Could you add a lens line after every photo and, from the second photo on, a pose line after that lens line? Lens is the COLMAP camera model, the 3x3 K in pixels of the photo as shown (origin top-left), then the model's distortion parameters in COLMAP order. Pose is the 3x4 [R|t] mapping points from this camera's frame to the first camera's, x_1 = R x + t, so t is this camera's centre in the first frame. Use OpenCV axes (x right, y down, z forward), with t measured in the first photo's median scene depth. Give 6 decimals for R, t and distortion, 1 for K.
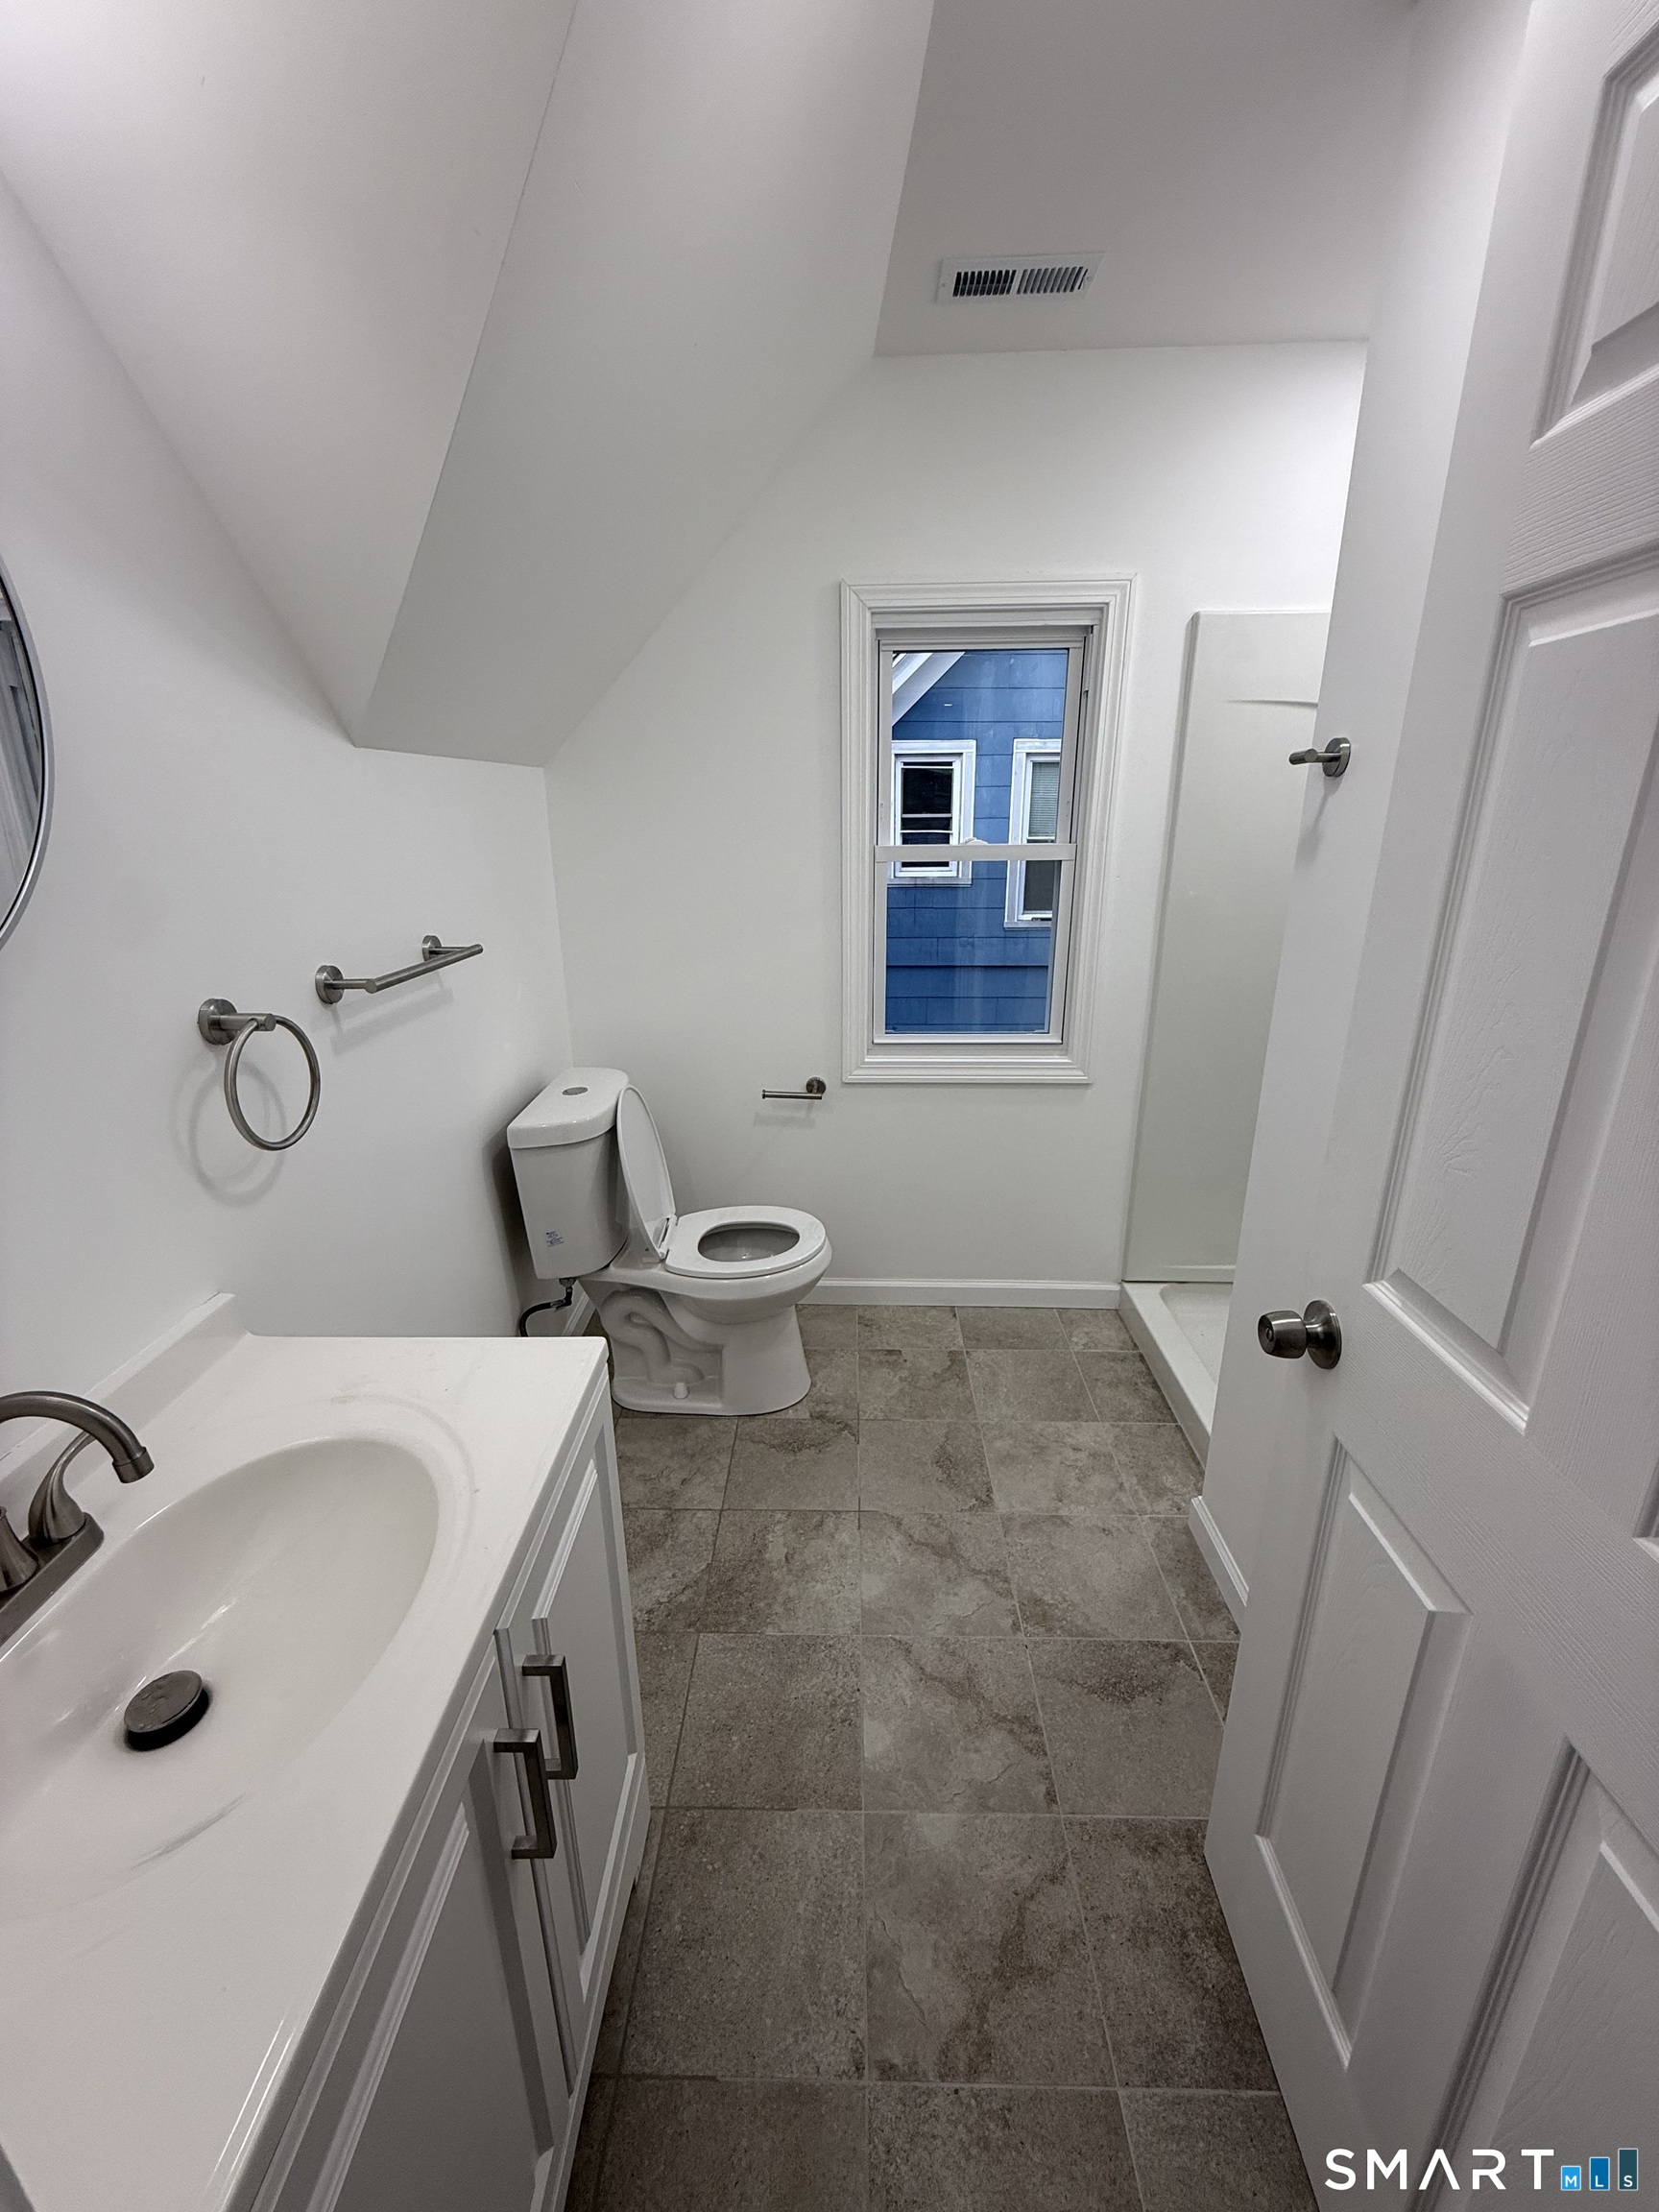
lens RADIAL K [[871.7, 0, 829.5], [0, 871.7, 1106.0], [0, 0, 1]] dist [-0.000718, 0.000122]
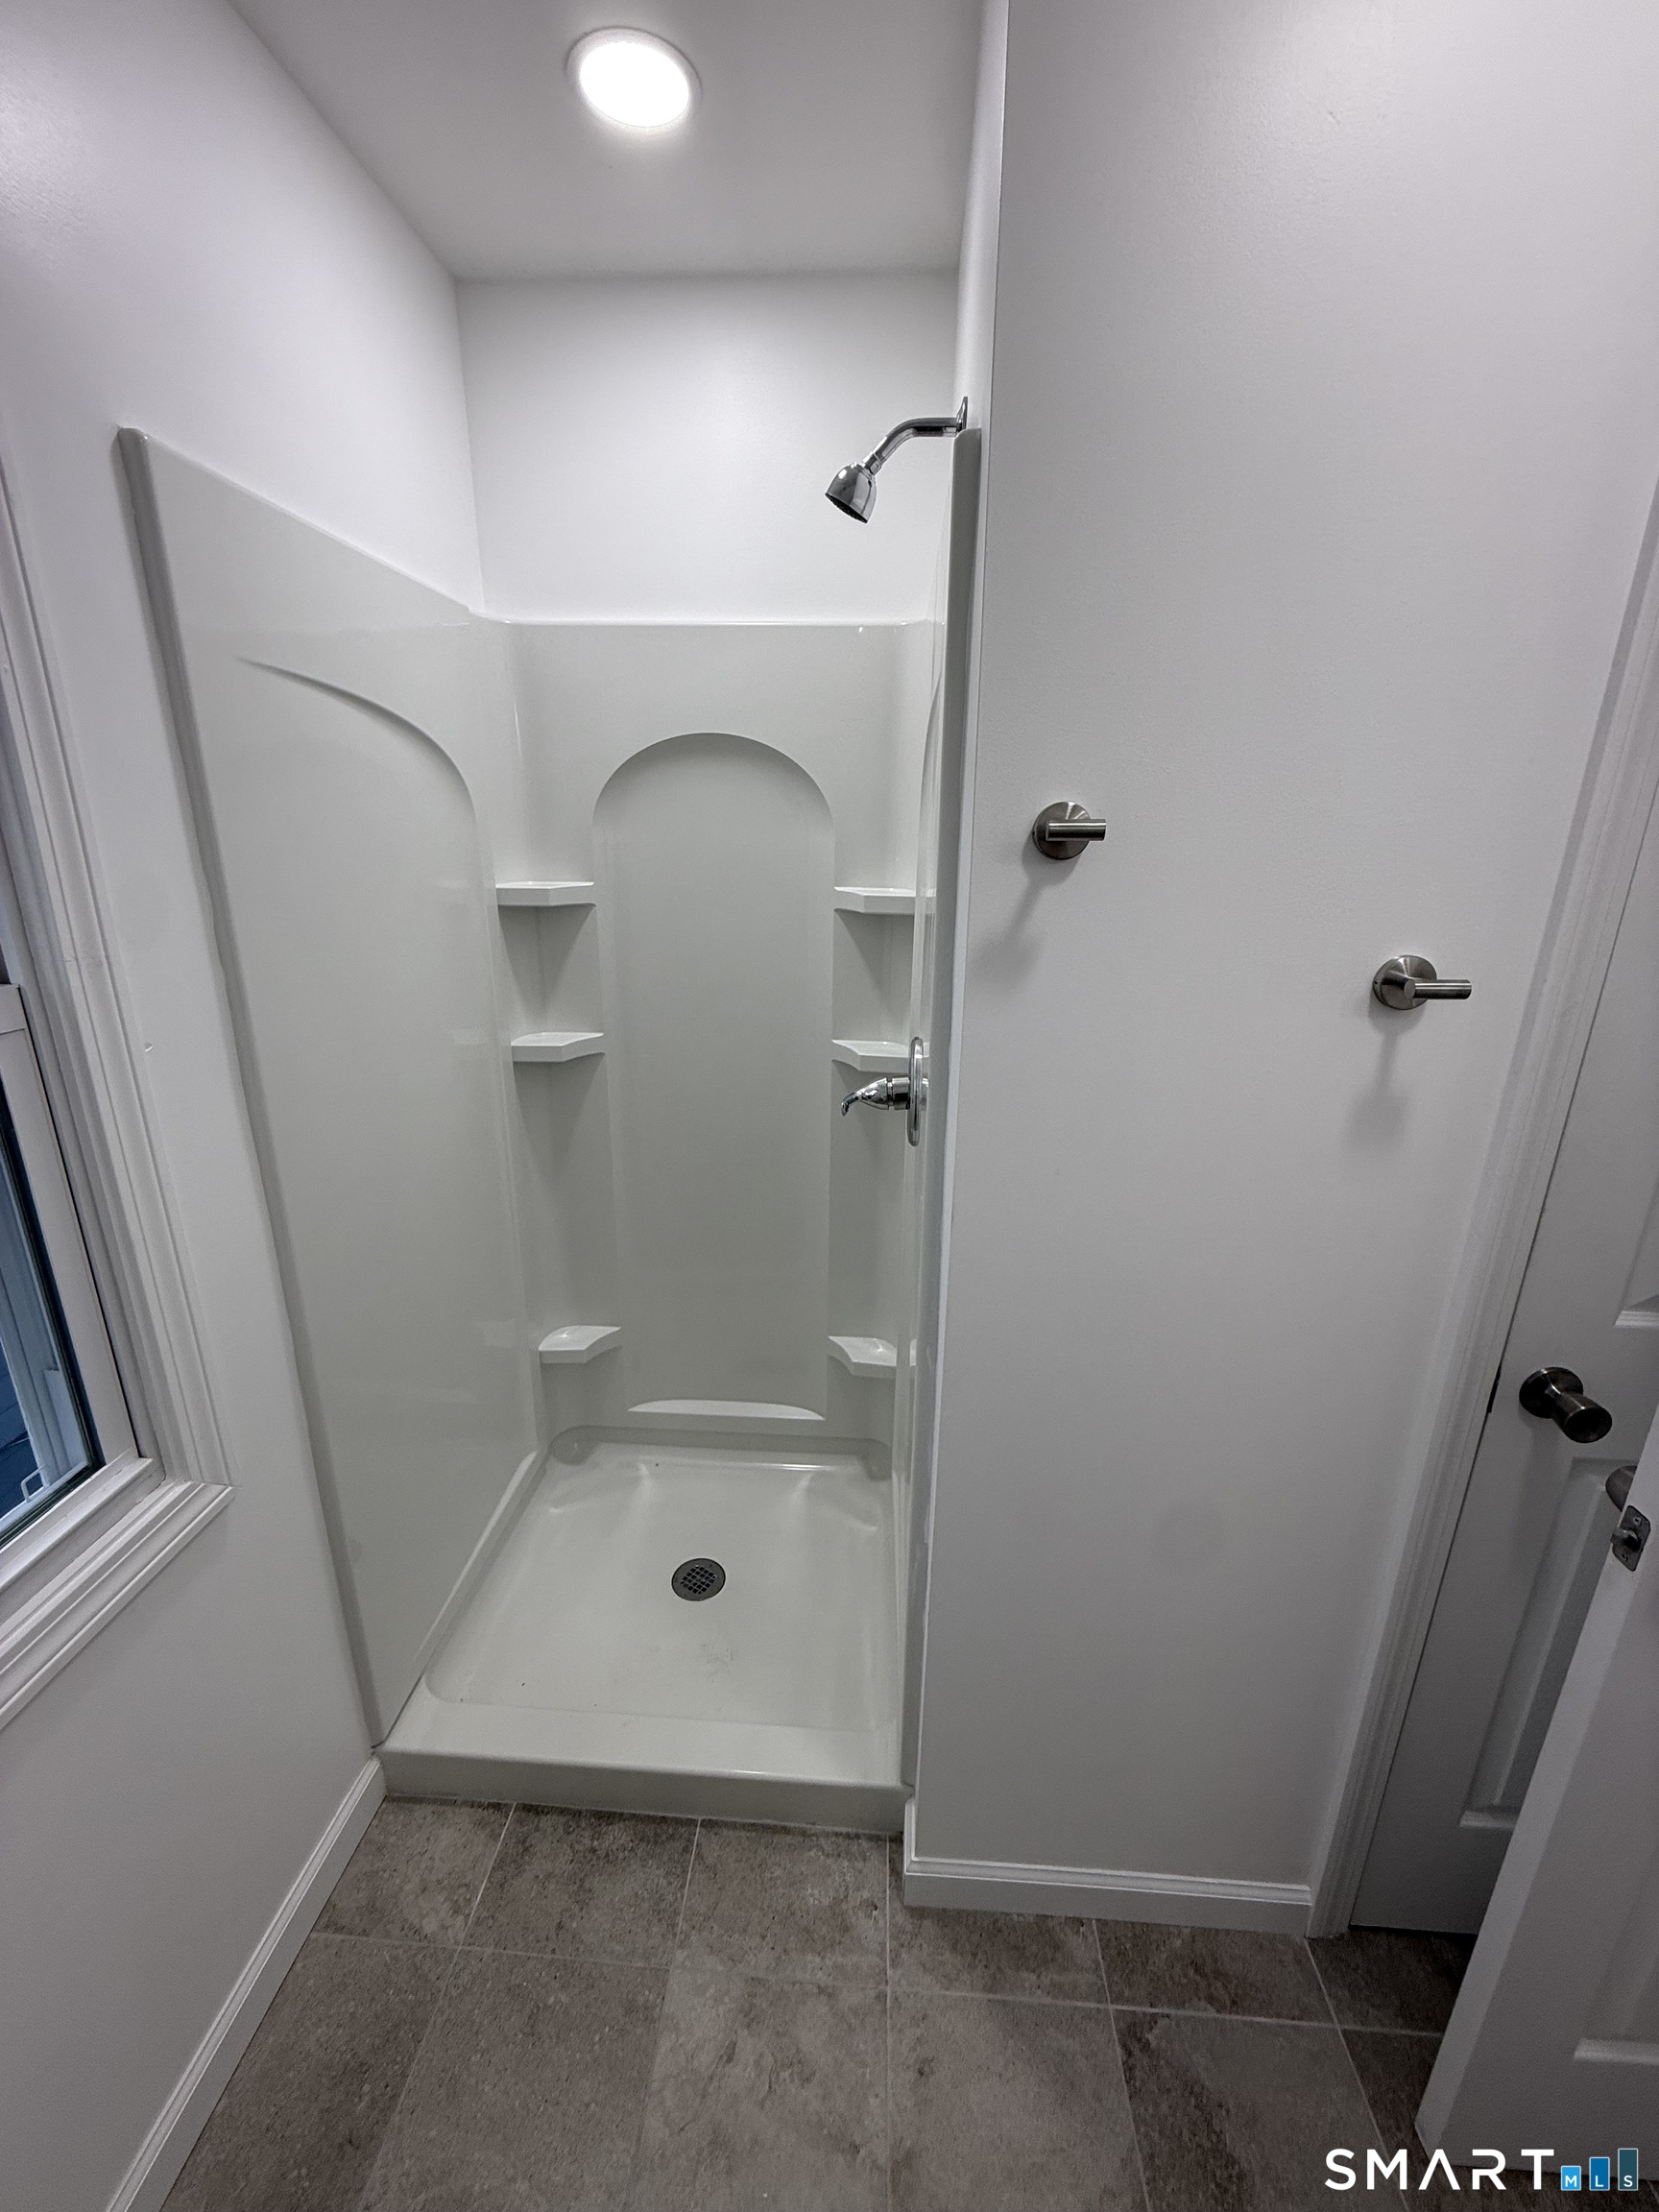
lens RADIAL K [[871.7, 0, 829.5], [0, 871.7, 1106.0], [0, 0, 1]] dist [-0.000718, 0.000122]
pose [[0.040407, -0.281390, 0.958742, -0.080087], [0.309184, 0.915954, 0.255801, -0.312316], [-0.950143, 0.286092, 0.124012, 0.831408]]
